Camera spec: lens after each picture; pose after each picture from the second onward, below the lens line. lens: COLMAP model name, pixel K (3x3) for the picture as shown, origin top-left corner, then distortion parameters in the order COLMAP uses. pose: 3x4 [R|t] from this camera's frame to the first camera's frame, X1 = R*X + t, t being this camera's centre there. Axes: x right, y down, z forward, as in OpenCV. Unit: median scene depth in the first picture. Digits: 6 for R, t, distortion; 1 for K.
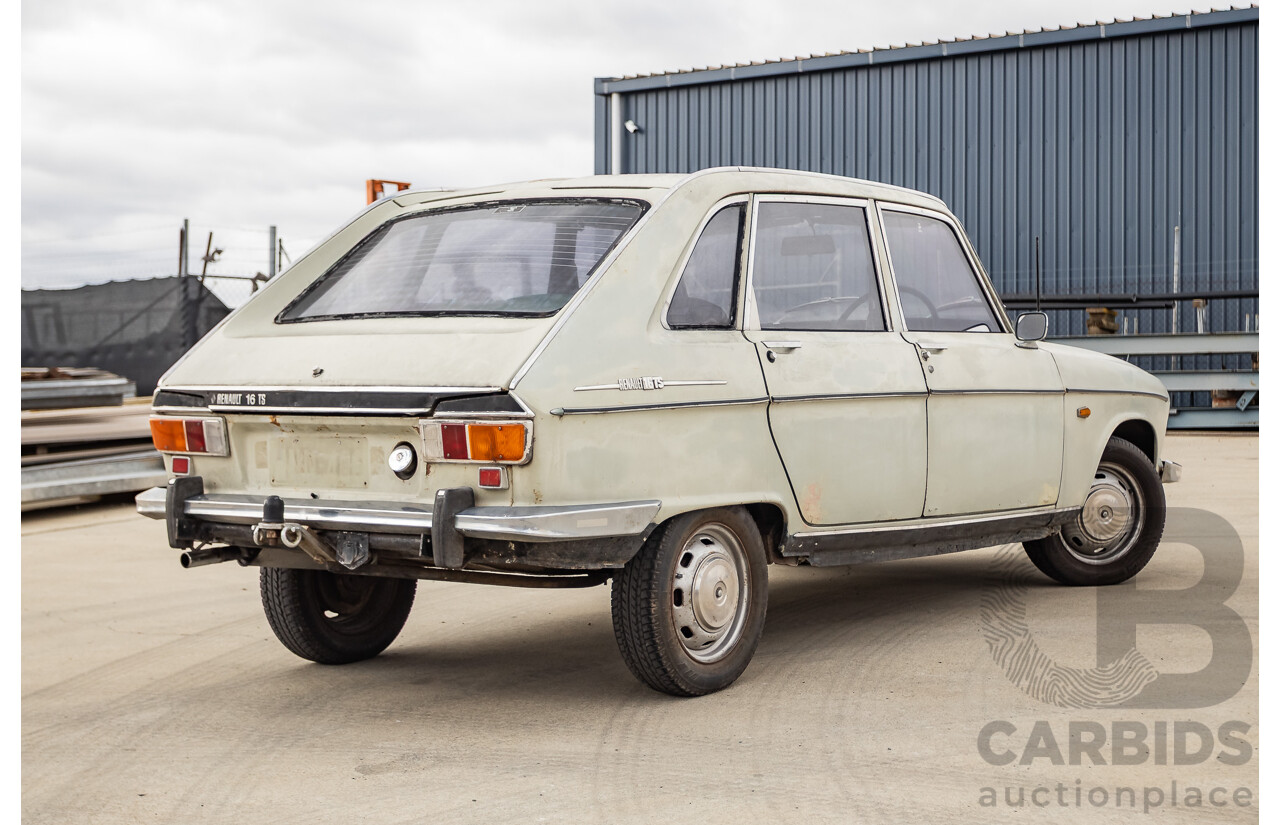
lens RADIAL K [[2185.7, 0, 640.0], [0, 2185.7, 412.5], [0, 0, 1]] dist [-0.036661, -0.036312]
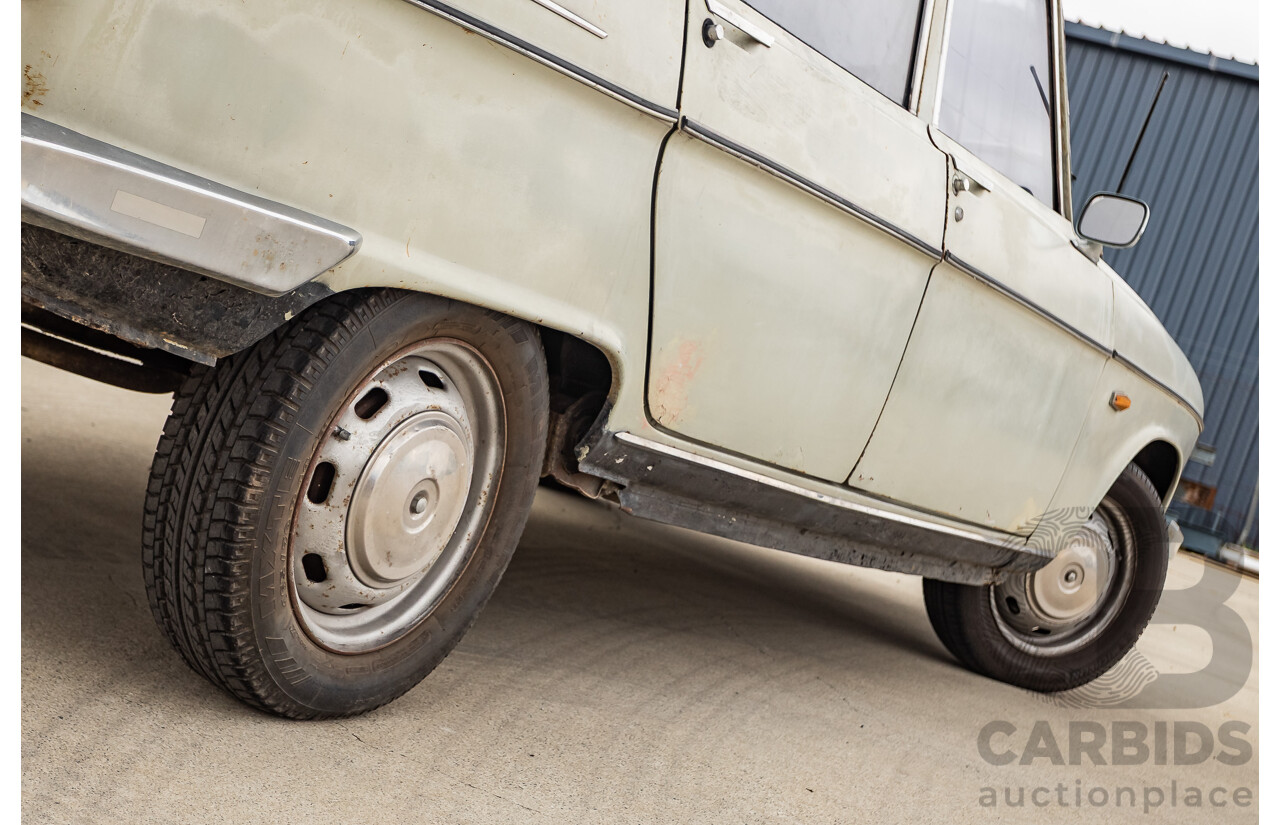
lens RADIAL K [[2185.7, 0, 640.0], [0, 2185.7, 412.5], [0, 0, 1]] dist [-0.036661, -0.036312]
pose [[0.934018, 0.330663, 0.135172, 0.012845], [-0.336124, 0.941624, 0.019127, 0.042526], [-0.120957, -0.063300, 0.990638, 0.563901]]
